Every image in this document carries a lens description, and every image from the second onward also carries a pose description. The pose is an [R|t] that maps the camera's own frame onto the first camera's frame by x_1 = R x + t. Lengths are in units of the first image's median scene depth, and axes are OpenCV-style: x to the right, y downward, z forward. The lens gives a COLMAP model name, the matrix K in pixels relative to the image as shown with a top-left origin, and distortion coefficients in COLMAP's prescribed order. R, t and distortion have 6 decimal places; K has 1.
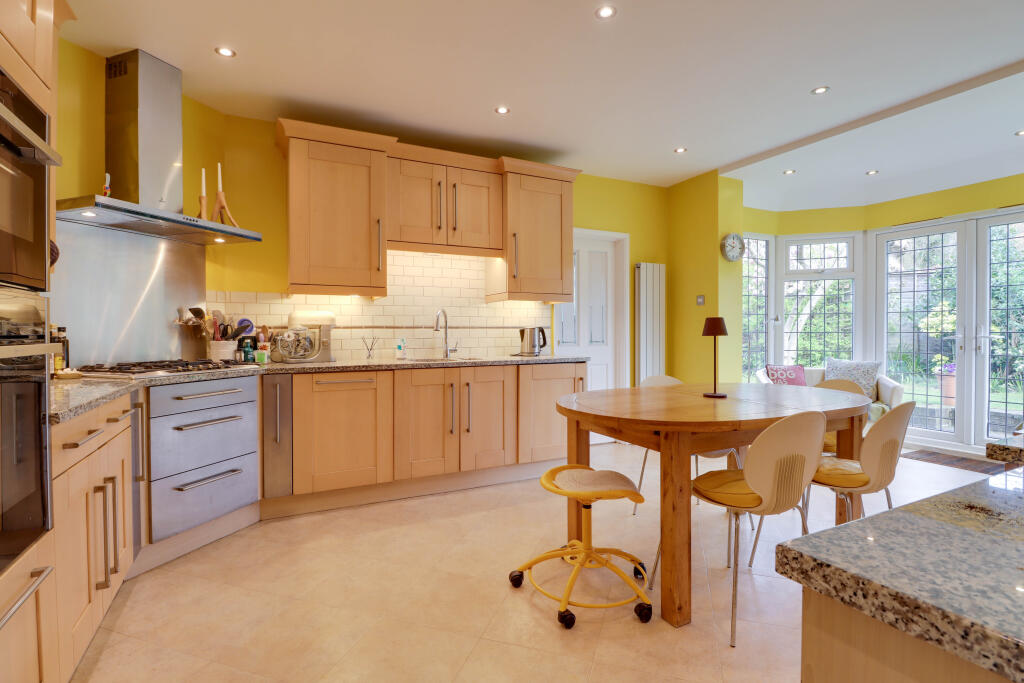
lens RADIAL K [[484.3, 0, 513.4], [0, 484.3, 337.9], [0, 0, 1]] dist [-0.006157, -0.003714]
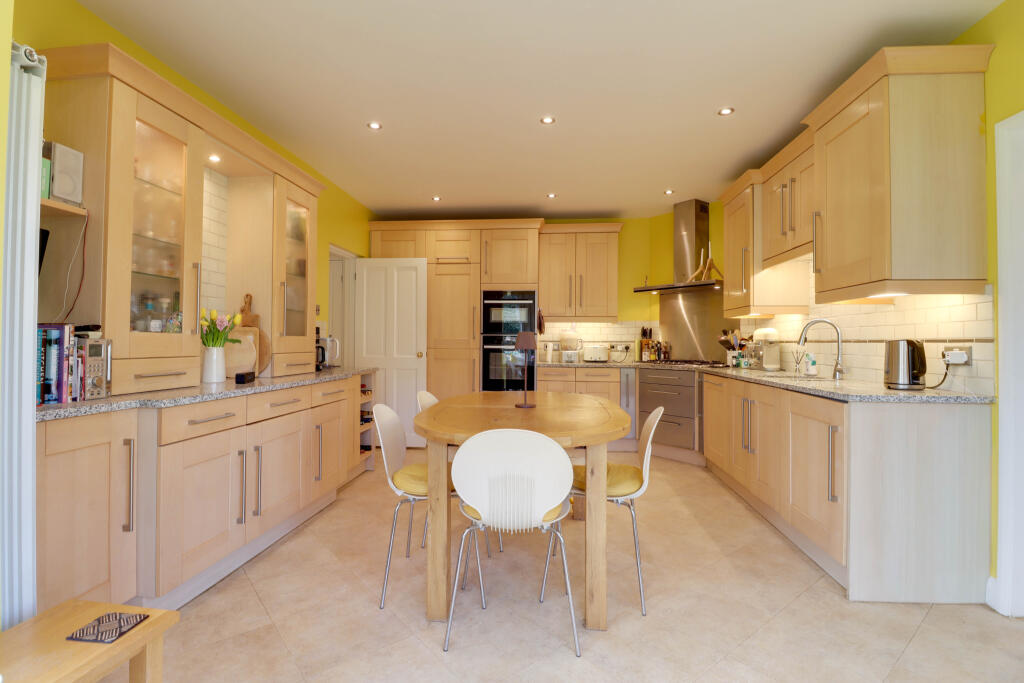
lens RADIAL K [[484.3, 0, 512.9], [0, 484.3, 338.3], [0, 0, 1]] dist [-0.006157, -0.003714]
pose [[-0.541895, -0.006595, -0.840420, 0.780955], [-0.015068, 0.999885, 0.001869, -0.018860], [0.840311, 0.013676, -0.541932, 0.920696]]
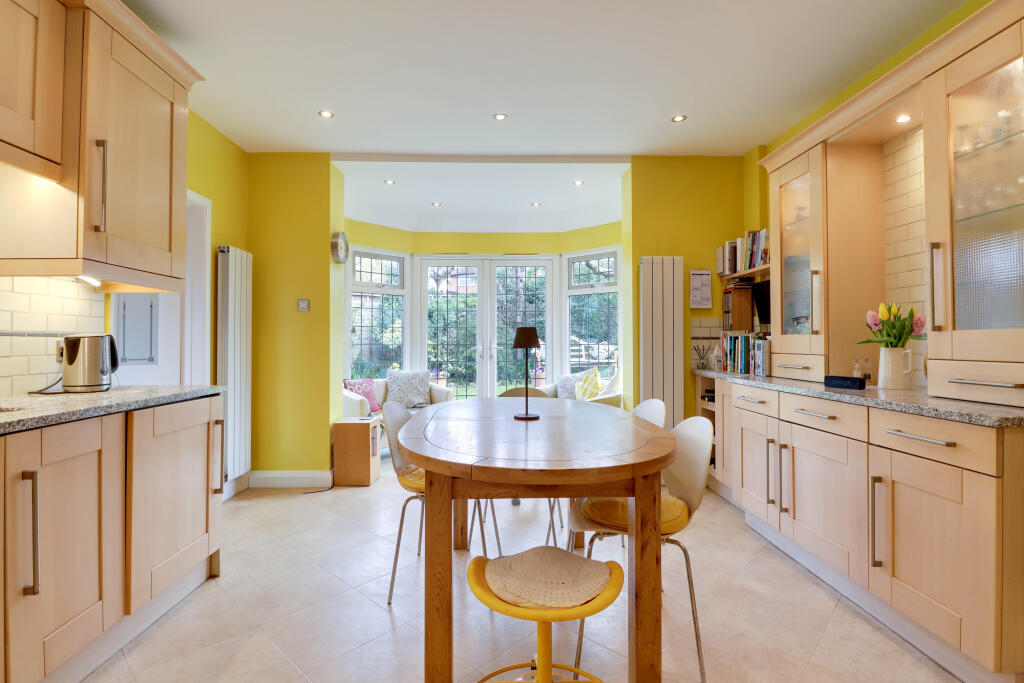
lens RADIAL K [[484.3, 0, 511.7], [0, 484.3, 340.0], [0, 0, 1]] dist [-0.006157, -0.003714]
pose [[0.426492, 0.009726, 0.904439, -0.232101], [0.008362, 0.999857, -0.014695, -0.005201], [-0.904453, 0.013831, 0.426350, 0.389411]]
